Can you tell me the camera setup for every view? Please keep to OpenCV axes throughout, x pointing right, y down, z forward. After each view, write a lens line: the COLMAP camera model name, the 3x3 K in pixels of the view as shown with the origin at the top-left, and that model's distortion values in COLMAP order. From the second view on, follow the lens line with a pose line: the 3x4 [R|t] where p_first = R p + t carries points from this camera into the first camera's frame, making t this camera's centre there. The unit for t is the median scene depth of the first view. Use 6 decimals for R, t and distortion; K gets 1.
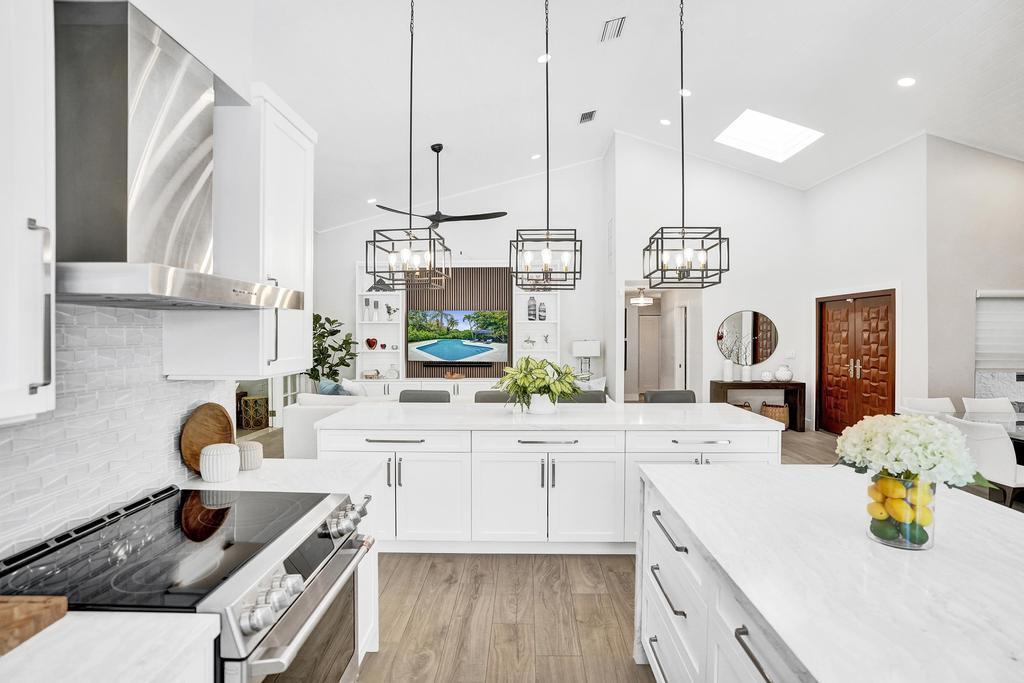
lens RADIAL K [[550.7, 0, 511.5], [0, 550.7, 329.6], [0, 0, 1]] dist [-0.046116, 0.016996]
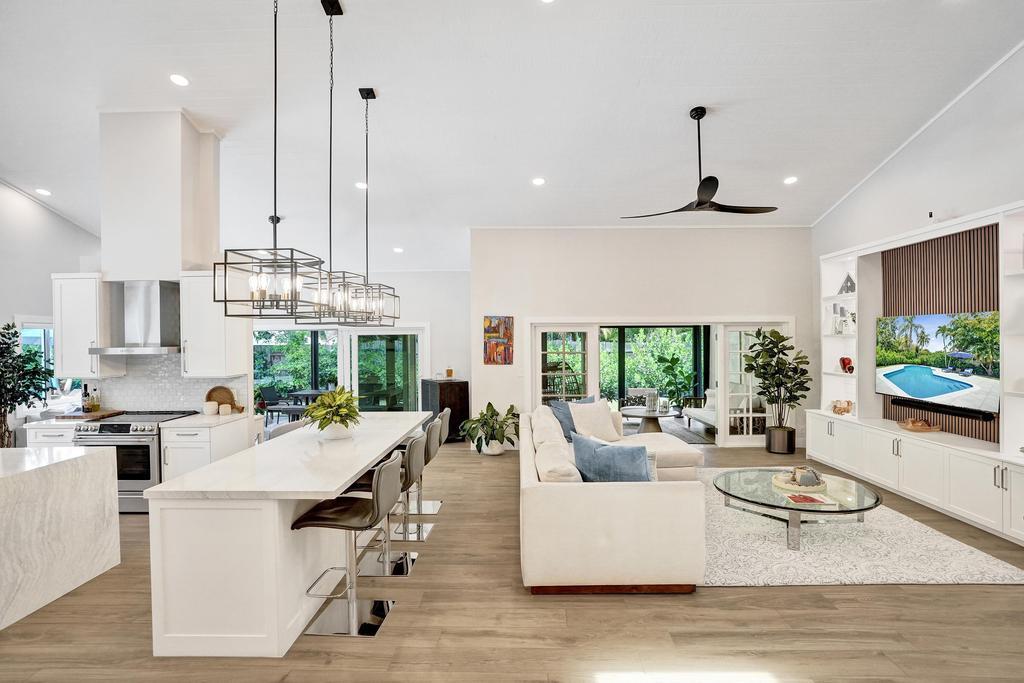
lens RADIAL K [[550.7, 0, 511.2], [0, 550.7, 335.5], [0, 0, 1]] dist [-0.046116, 0.016996]
pose [[0.001224, 0.001027, -0.999999, 0.501112], [0.014312, 0.999897, 0.001045, -0.022714], [0.999897, -0.014314, 0.001209, 0.585191]]
